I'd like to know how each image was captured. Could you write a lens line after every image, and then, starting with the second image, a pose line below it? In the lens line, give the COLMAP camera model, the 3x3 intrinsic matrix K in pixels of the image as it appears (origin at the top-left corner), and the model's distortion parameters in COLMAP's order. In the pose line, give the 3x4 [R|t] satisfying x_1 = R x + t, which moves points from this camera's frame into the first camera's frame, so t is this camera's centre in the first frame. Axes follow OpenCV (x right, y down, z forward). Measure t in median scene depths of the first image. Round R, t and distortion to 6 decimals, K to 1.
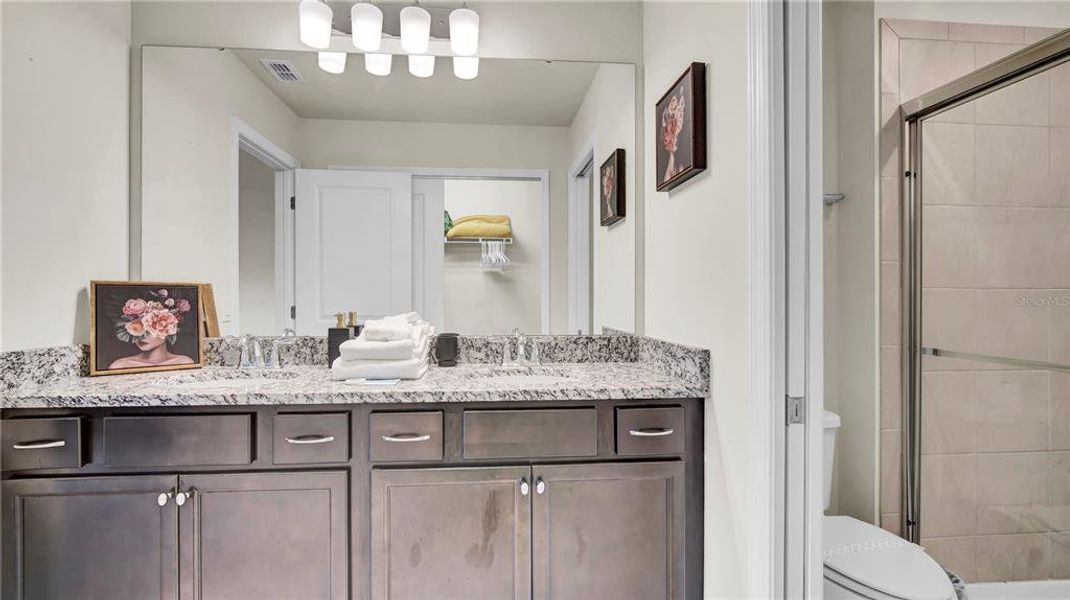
lens RADIAL K [[495.0, 0, 530.9], [0, 495.0, 300.4], [0, 0, 1]] dist [-0.009356, 0.000337]
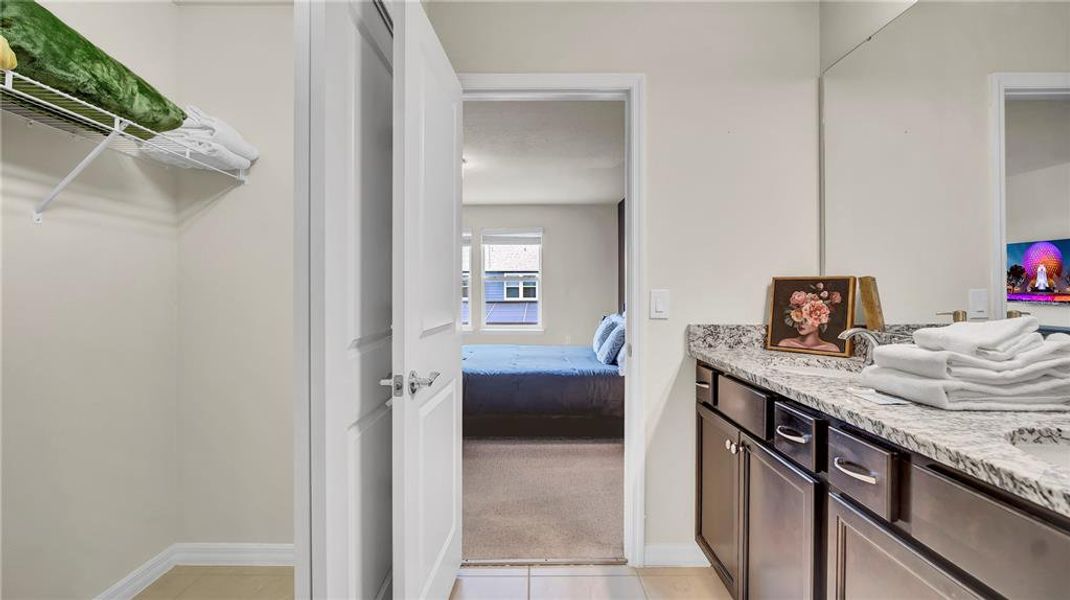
lens RADIAL K [[495.0, 0, 535.6], [0, 495.0, 291.3], [0, 0, 1]] dist [-0.009356, 0.000337]
pose [[-0.090880, 0.002385, -0.995859, 0.461928], [-0.006468, 0.999975, 0.002985, -0.002346], [0.995841, 0.006712, -0.090862, 0.466407]]
